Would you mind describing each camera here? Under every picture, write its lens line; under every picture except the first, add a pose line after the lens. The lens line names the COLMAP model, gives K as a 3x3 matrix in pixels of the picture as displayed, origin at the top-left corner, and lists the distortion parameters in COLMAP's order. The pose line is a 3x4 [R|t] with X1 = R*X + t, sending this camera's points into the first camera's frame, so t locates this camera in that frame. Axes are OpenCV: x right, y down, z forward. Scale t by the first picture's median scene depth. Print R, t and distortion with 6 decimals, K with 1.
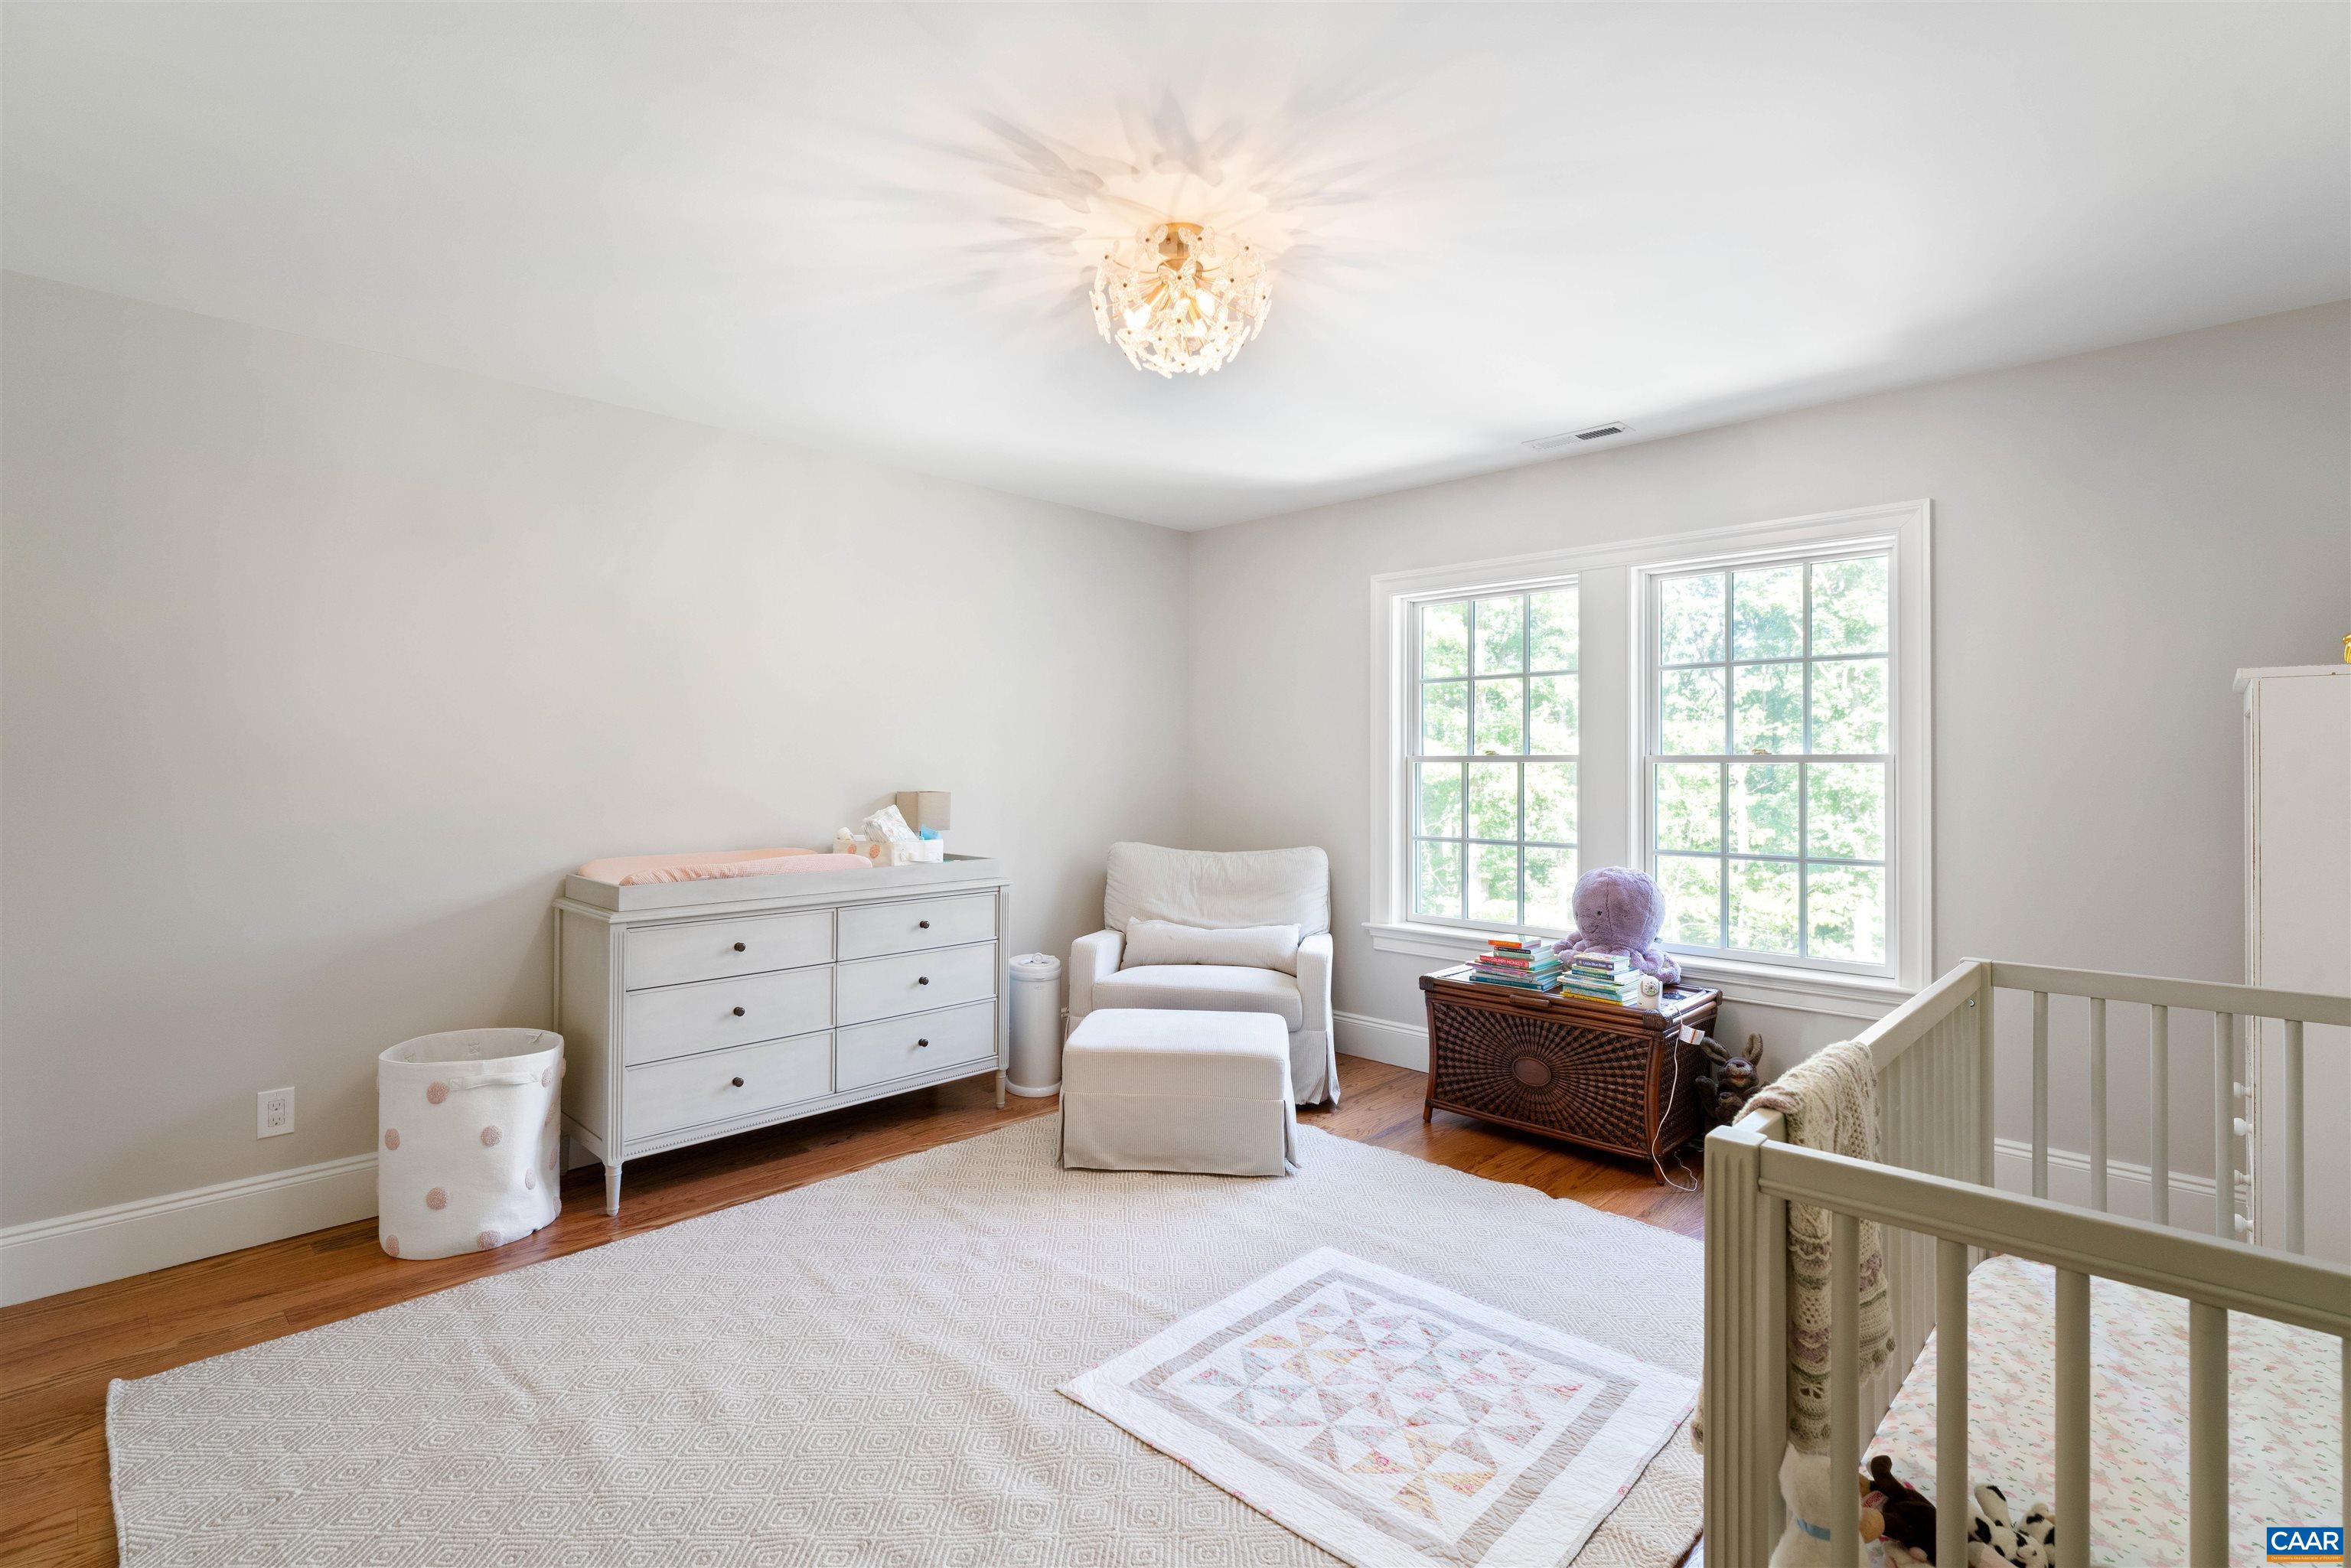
lens RADIAL K [[1099.6, 0, 1172.6], [0, 1099.6, 767.2], [0, 0, 1]] dist [0.014305, -0.000029]
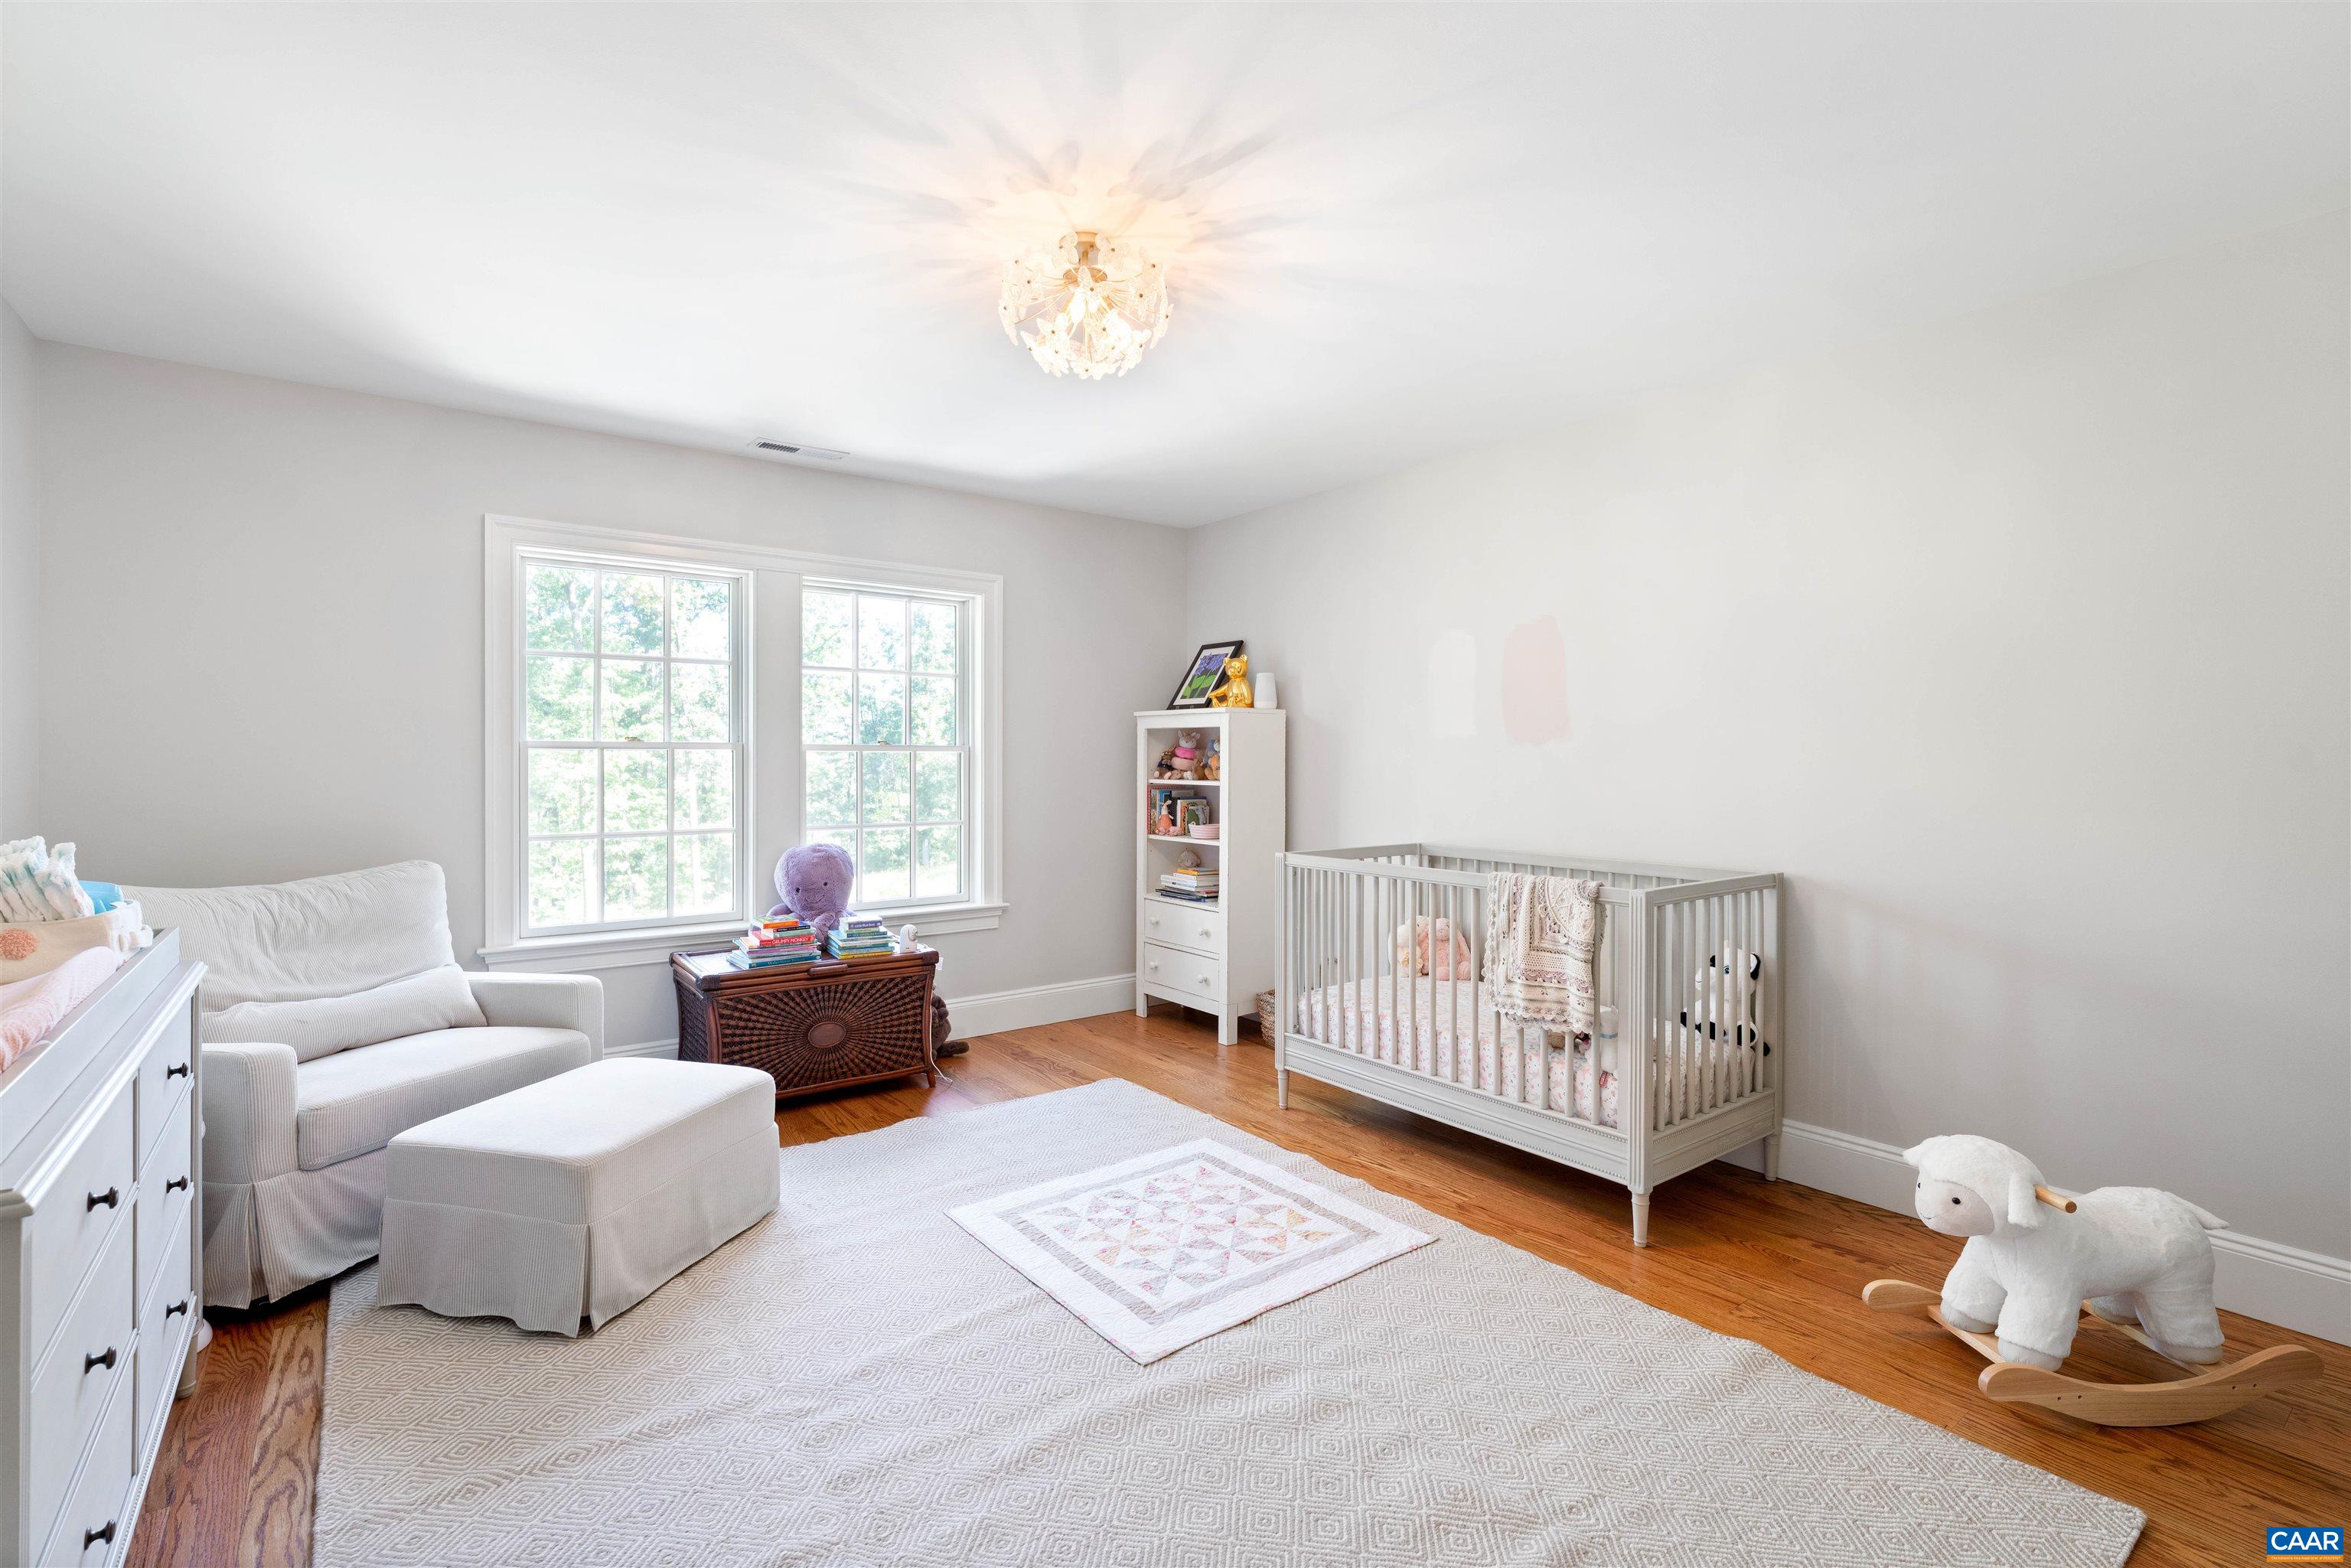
lens RADIAL K [[1061.3, 0, 1159.2], [0, 1061.3, 763.5], [0, 0, 1]] dist [0.000425, 0.000183]
pose [[0.160655, -0.004456, 0.987001, -0.955826], [-0.000603, 0.999989, 0.004613, 0.007024], [-0.987010, -0.001336, 0.160651, 0.749194]]
